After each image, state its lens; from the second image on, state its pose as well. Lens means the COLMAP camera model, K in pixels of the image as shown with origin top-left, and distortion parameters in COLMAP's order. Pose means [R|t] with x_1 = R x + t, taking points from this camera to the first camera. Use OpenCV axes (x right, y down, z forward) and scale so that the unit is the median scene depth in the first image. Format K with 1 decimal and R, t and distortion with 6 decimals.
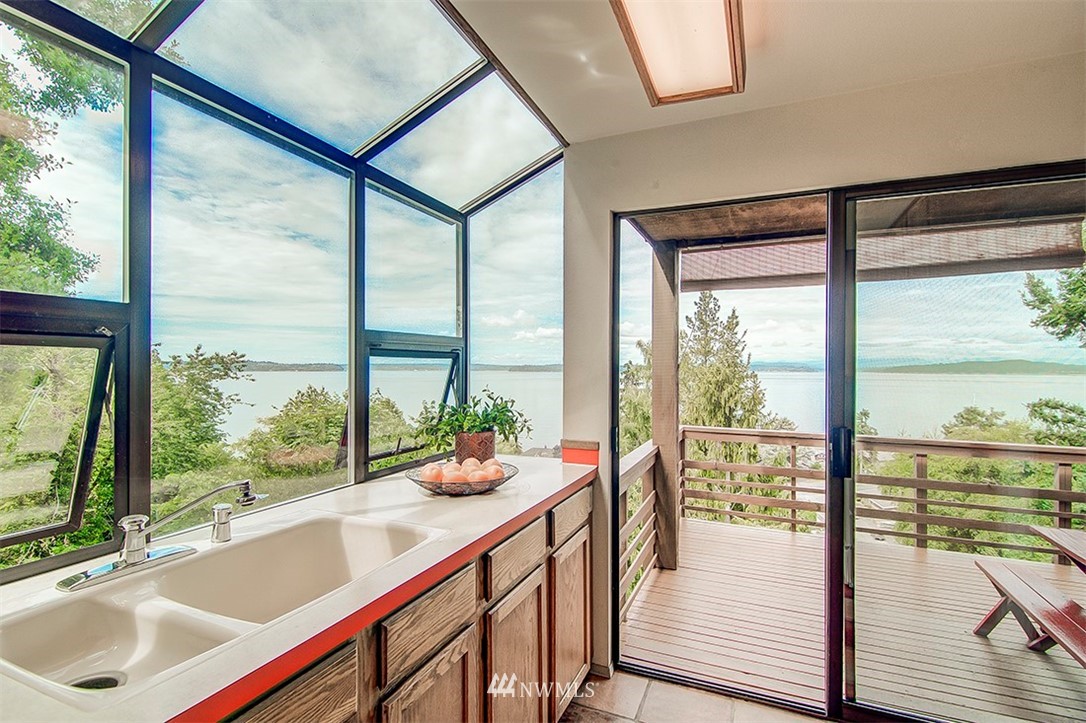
lens RADIAL K [[510.0, 0, 547.1], [0, 510.0, 362.1], [0, 0, 1]] dist [-0.001632, -0.006373]
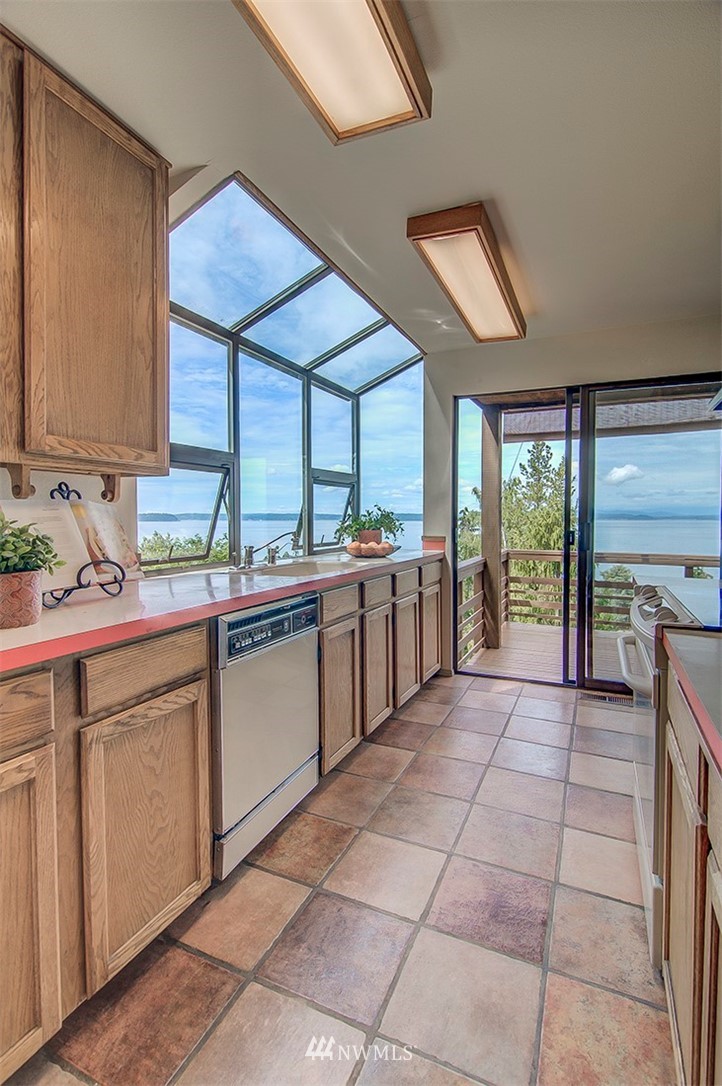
lens RADIAL K [[510.0, 0, 371.9], [0, 510.0, 529.8], [0, 0, 1]] dist [-0.001632, -0.006373]
pose [[0.999760, -0.004523, -0.021436, -0.083593], [0.005287, 0.999347, 0.035735, 0.062985], [0.021261, -0.035839, 0.999131, -0.543417]]
